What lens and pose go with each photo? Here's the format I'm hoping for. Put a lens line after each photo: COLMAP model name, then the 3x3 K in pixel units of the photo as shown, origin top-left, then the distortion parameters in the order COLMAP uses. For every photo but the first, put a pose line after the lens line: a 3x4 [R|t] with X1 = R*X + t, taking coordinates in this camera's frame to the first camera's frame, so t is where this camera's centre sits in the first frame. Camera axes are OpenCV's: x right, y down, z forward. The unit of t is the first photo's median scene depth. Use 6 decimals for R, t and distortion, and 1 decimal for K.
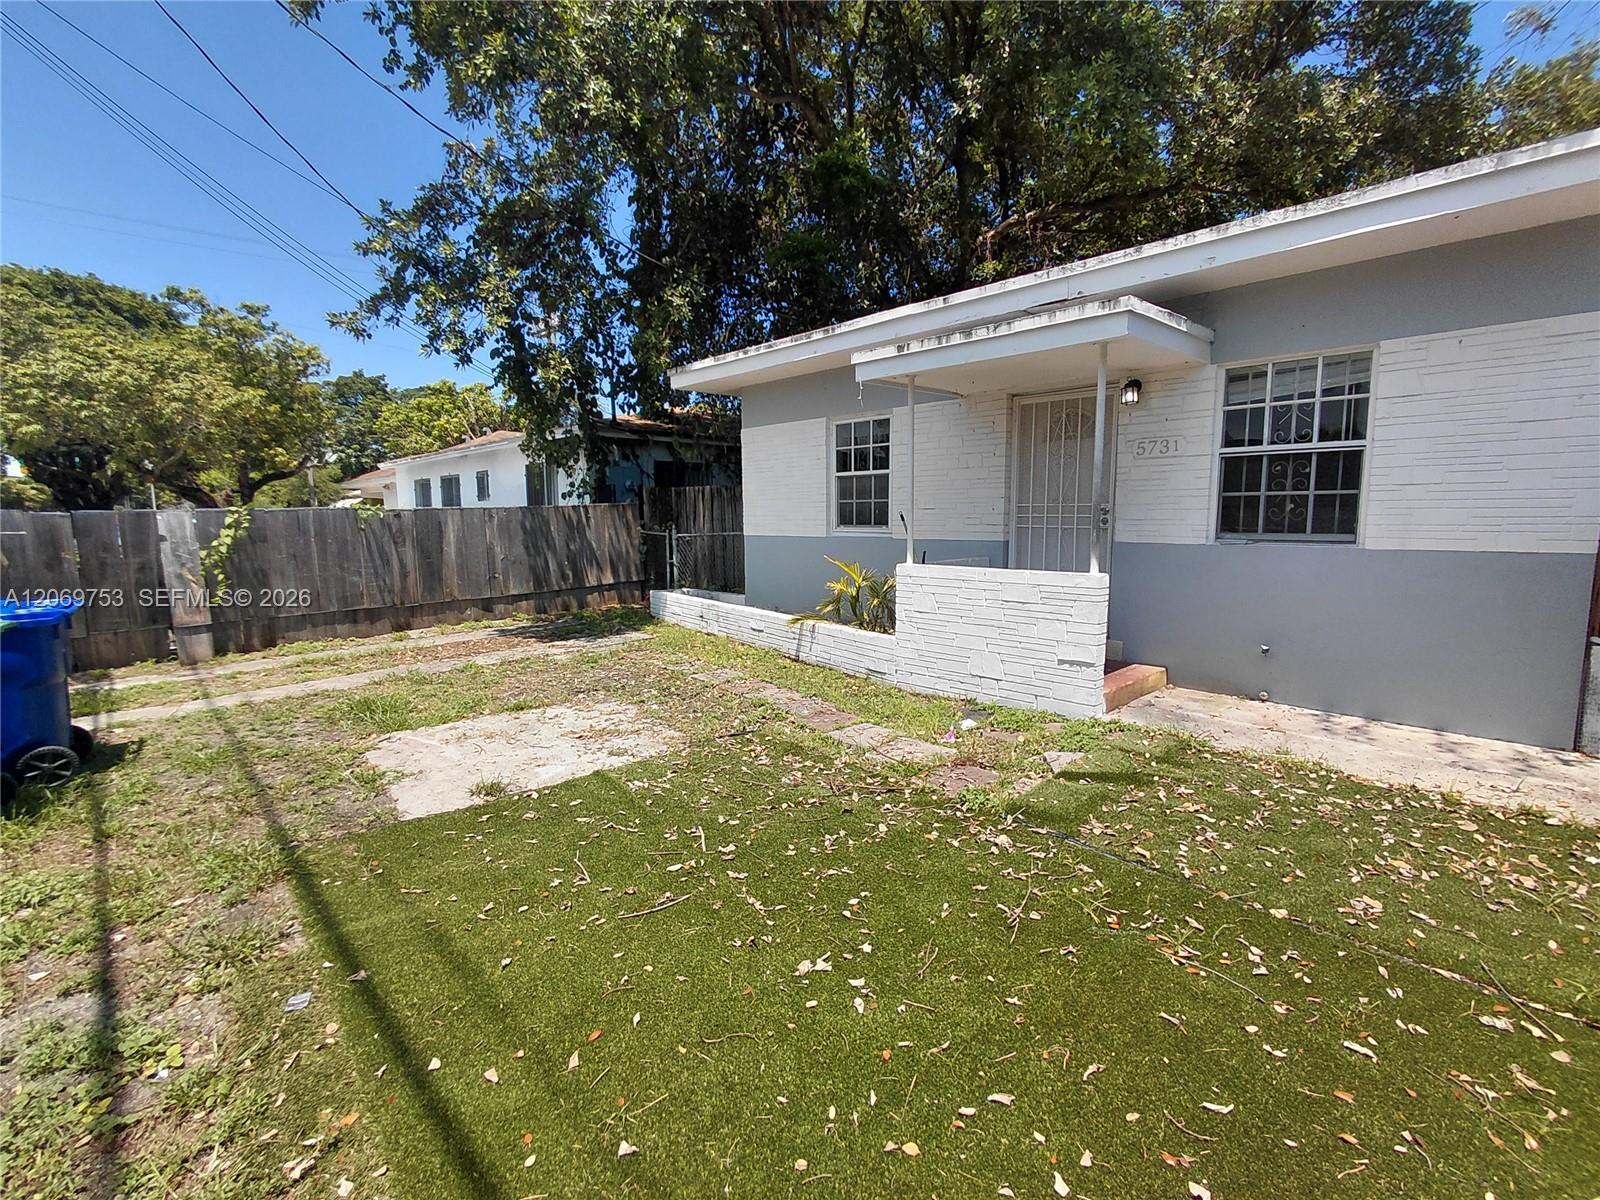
lens RADIAL K [[740.2, 0, 800.0], [0, 740.2, 600.0], [0, 0, 1]] dist [-0.002024, -0.000271]
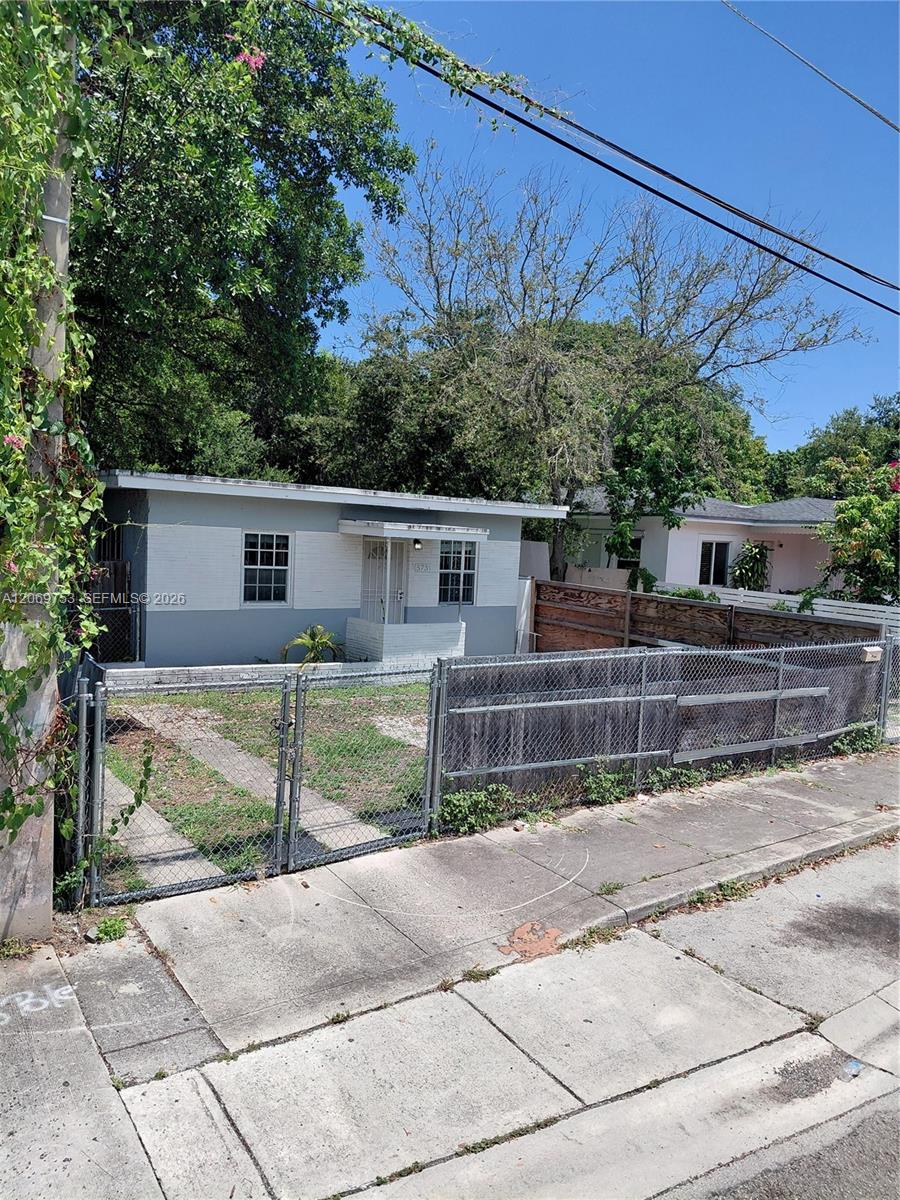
lens RADIAL K [[889.9, 0, 453.3], [0, 889.9, 617.5], [0, 0, 1]] dist [0.084881, -0.147048]
pose [[0.098367, -0.076283, 0.992222, -2.729790], [0.067531, 0.995271, 0.069823, -0.271590], [-0.992856, 0.060138, 0.103053, 0.687930]]
